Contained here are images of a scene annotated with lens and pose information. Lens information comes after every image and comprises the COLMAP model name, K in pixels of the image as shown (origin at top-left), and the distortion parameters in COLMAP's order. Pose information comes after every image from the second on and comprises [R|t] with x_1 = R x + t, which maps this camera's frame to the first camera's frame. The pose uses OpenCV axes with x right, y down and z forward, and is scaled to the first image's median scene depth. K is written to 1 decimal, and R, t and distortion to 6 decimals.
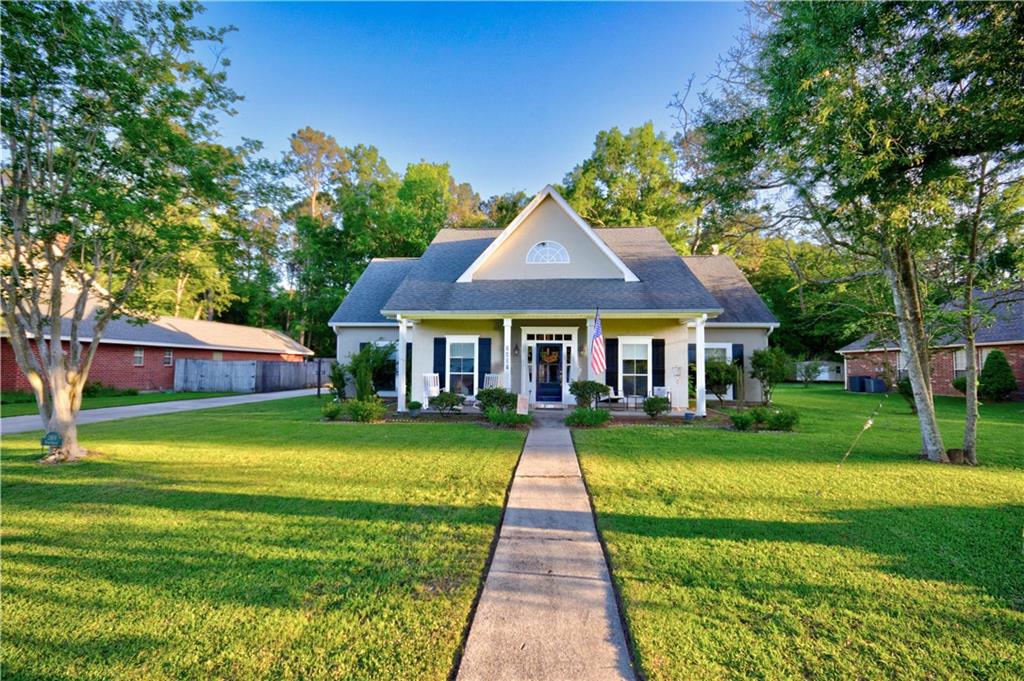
lens RADIAL K [[460.9, 0, 512.0], [0, 460.9, 340.5], [0, 0, 1]] dist [0.001157, 0.000119]
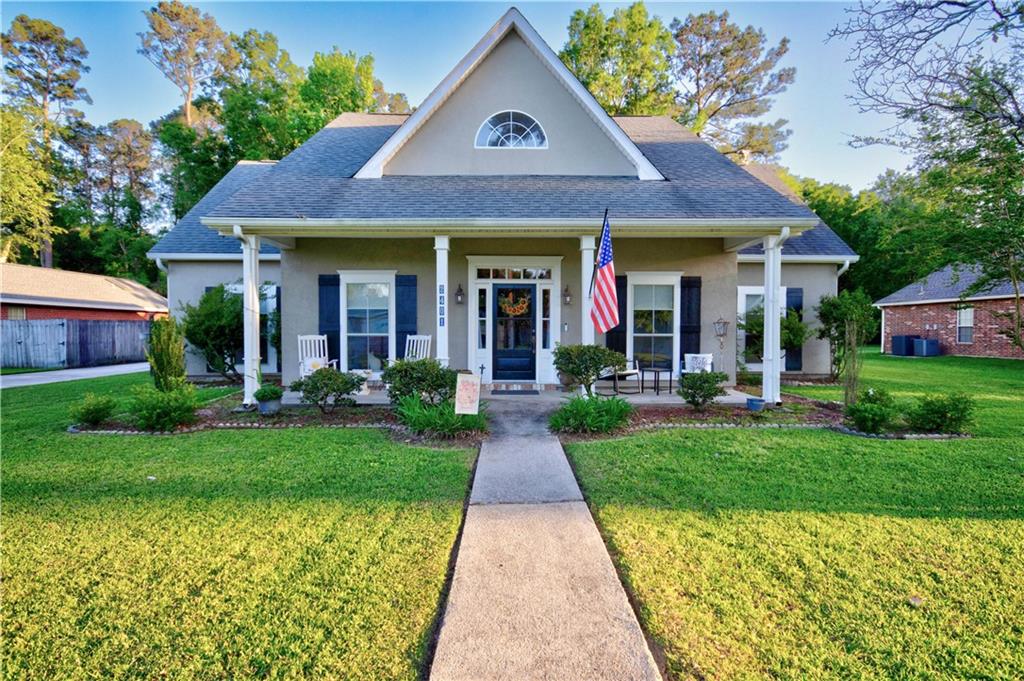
lens RADIAL K [[553.0, 0, 512.0], [0, 553.0, 340.5], [0, 0, 1]] dist [0.001461, 0.000262]
pose [[0.995854, -0.008857, 0.090530, 0.011819], [0.001768, 0.996945, 0.078082, 0.023353], [-0.090945, -0.077598, 0.992828, 0.274602]]
